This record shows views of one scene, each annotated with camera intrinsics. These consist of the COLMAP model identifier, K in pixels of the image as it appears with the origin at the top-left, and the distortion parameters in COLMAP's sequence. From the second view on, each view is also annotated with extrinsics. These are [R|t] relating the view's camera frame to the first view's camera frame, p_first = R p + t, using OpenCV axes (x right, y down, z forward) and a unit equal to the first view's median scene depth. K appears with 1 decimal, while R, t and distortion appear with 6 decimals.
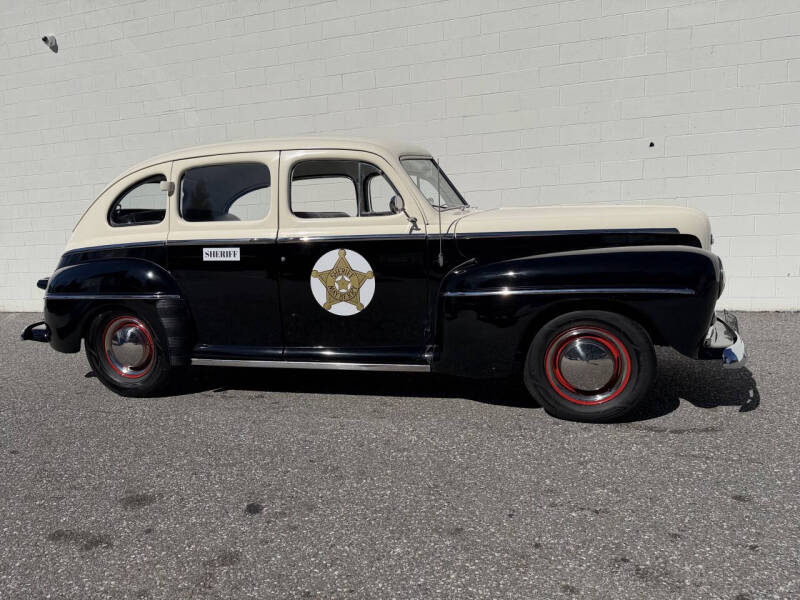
lens RADIAL K [[583.4, 0, 343.9], [0, 583.4, 318.2], [0, 0, 1]] dist [0.035206, 0.000878]
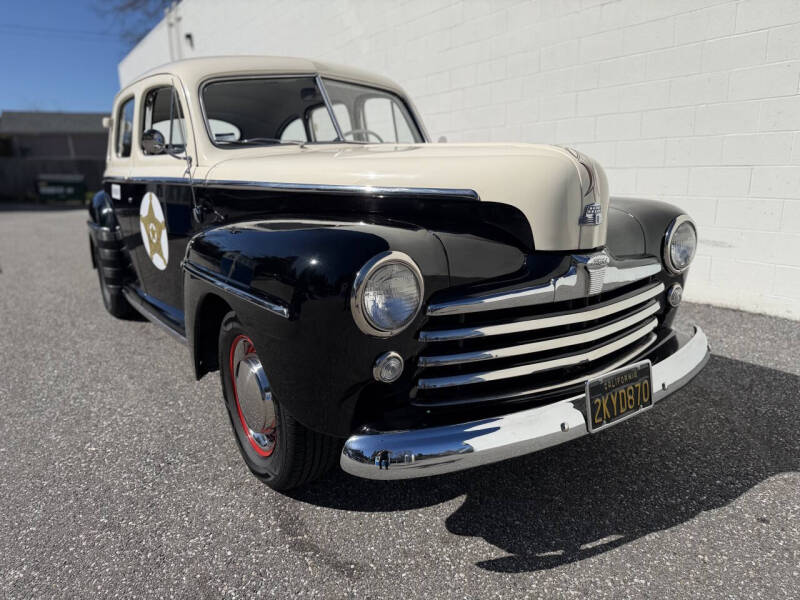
lens RADIAL K [[572.5, 0, 400.0], [0, 572.5, 300.0], [0, 0, 1]] dist [-0.000477, -0.004103]
pose [[0.788055, 0.166781, -0.592582, 0.813464], [-0.110753, 0.985306, 0.130026, -0.112383], [0.605560, -0.036838, 0.794947, 0.544728]]
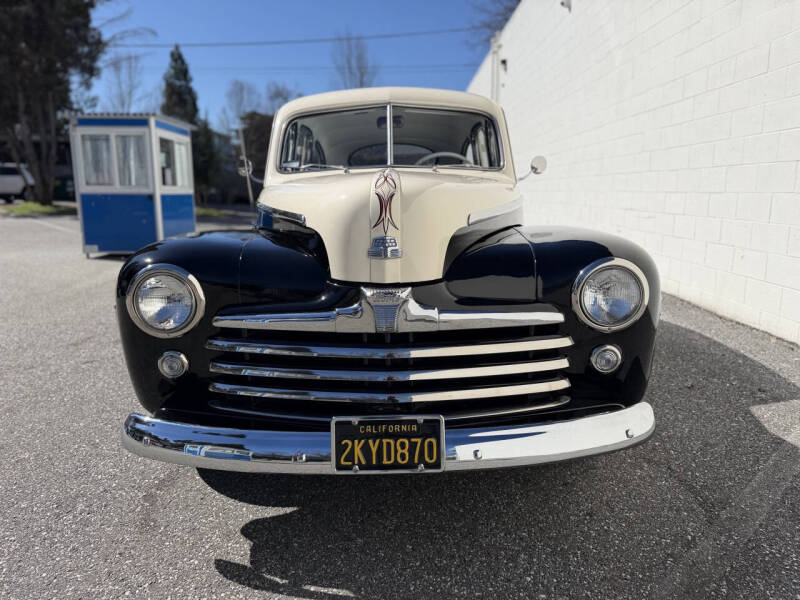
lens RADIAL K [[572.5, 0, 400.0], [0, 572.5, 300.0], [0, 0, 1]] dist [-0.000477, -0.004103]
pose [[0.307342, 0.222150, -0.925306, 1.082798], [-0.150537, 0.971475, 0.183234, -0.184587], [0.939617, 0.082977, 0.332016, 0.904486]]
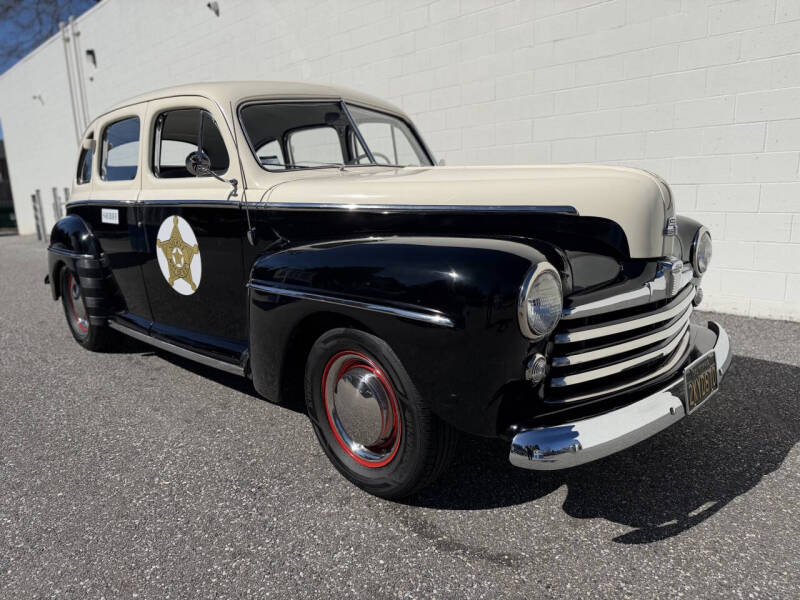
lens RADIAL K [[572.5, 0, 400.0], [0, 572.5, 300.0], [0, 0, 1]] dist [-0.000477, -0.004103]
pose [[0.891850, 0.107466, -0.439380, 0.657068], [-0.081487, 0.993646, 0.077631, -0.088475], [0.444932, -0.033432, 0.894940, 0.403462]]
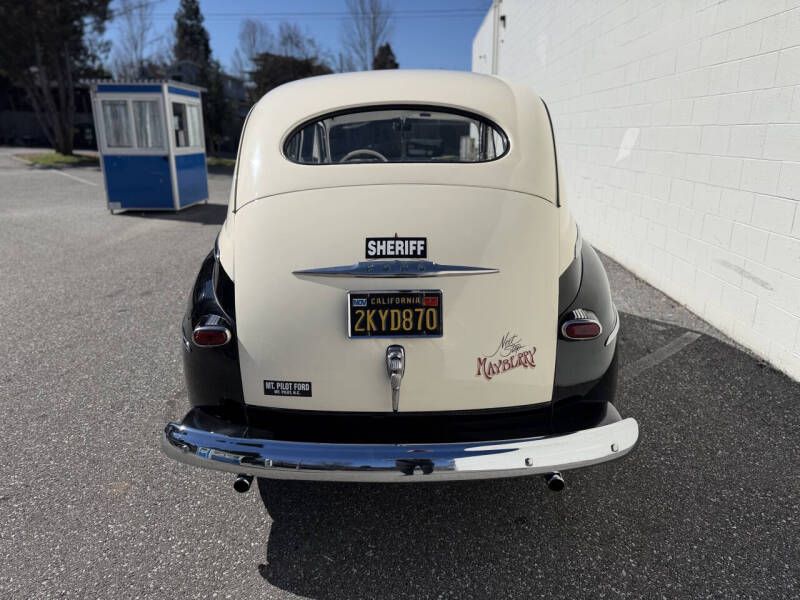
lens RADIAL K [[572.5, 0, 400.0], [0, 572.5, 300.0], [0, 0, 1]] dist [-0.000477, -0.004103]
pose [[0.277883, 0.313472, -0.908029, 1.377907], [-0.152509, 0.947666, 0.280483, -0.304283], [0.948431, 0.060541, 0.311148, 0.927428]]
